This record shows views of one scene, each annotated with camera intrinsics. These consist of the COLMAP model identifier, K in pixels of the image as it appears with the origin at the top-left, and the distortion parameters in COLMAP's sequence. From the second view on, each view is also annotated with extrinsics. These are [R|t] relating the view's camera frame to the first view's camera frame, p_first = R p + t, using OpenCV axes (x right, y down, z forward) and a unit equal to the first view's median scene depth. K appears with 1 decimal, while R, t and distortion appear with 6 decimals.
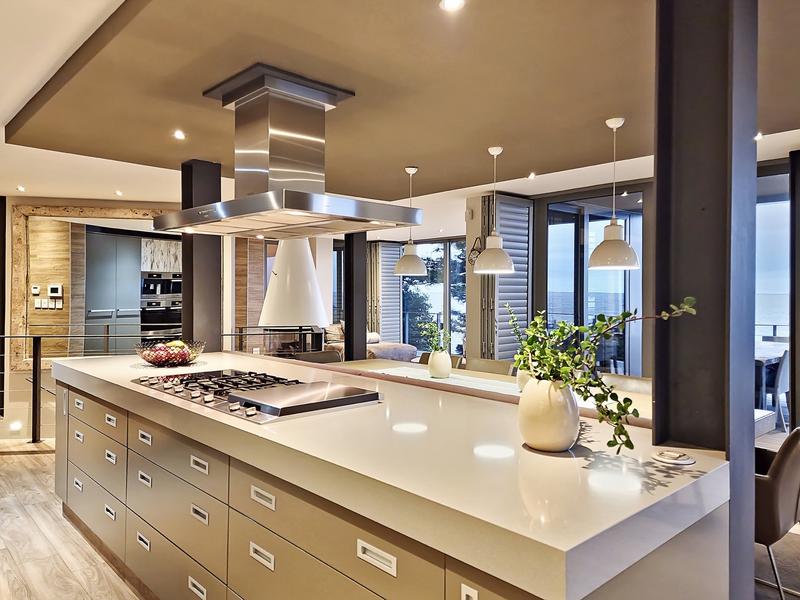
lens RADIAL K [[571.9, 0, 400.0], [0, 571.9, 300.0], [0, 0, 1]] dist [0.086649, -0.078104]
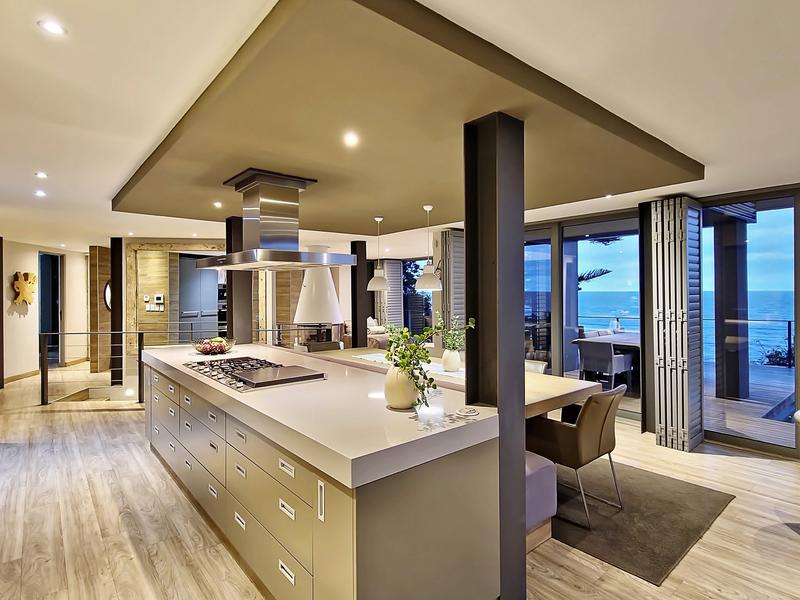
lens RADIAL K [[432.4, 0, 400.0], [0, 432.4, 300.0], [0, 0, 1]] dist [0.003352, -0.000006]
pose [[0.998853, -0.010171, -0.046795, 0.112023], [0.010360, 0.999939, 0.003795, -0.021348], [0.046753, -0.004276, 0.998897, -0.090928]]
